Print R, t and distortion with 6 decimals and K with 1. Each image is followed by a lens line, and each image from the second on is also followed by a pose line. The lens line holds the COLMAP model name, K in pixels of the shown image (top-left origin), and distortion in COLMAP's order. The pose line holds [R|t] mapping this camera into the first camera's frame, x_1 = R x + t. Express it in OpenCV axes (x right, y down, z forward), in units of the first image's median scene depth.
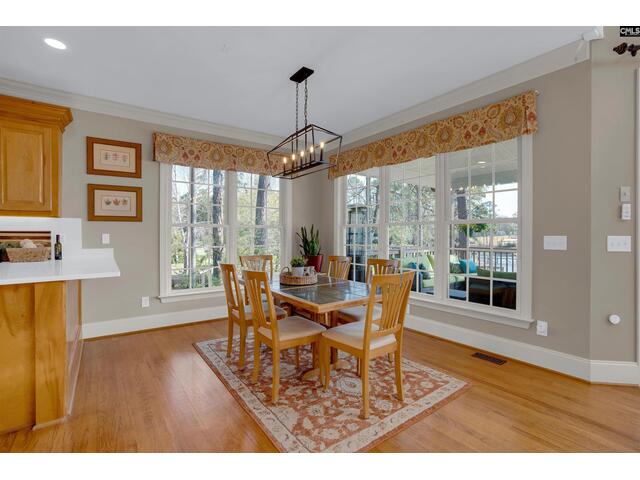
lens RADIAL K [[312.6, 0, 319.6], [0, 312.6, 235.4], [0, 0, 1]] dist [-0.035969, 0.020306]
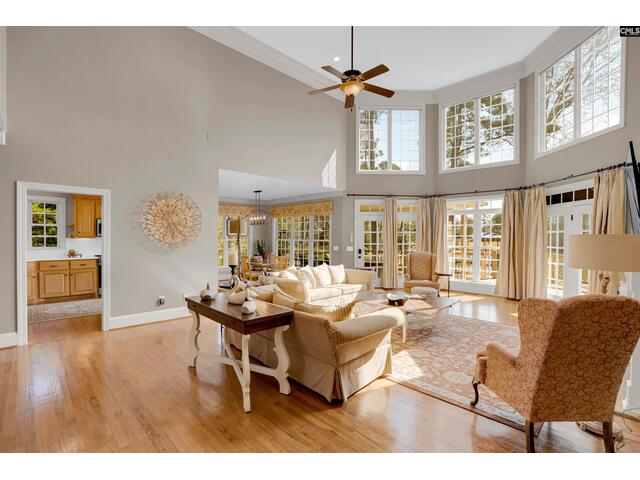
lens RADIAL K [[299.9, 0, 320.0], [0, 299.9, 240.0], [0, 0, 1]] dist [-0.022327, 0.001270]
pose [[0.986397, 0.007041, 0.164229, 0.054031], [-0.009923, 0.999811, 0.016738, -0.093066], [-0.164081, -0.018140, 0.986280, -1.693930]]
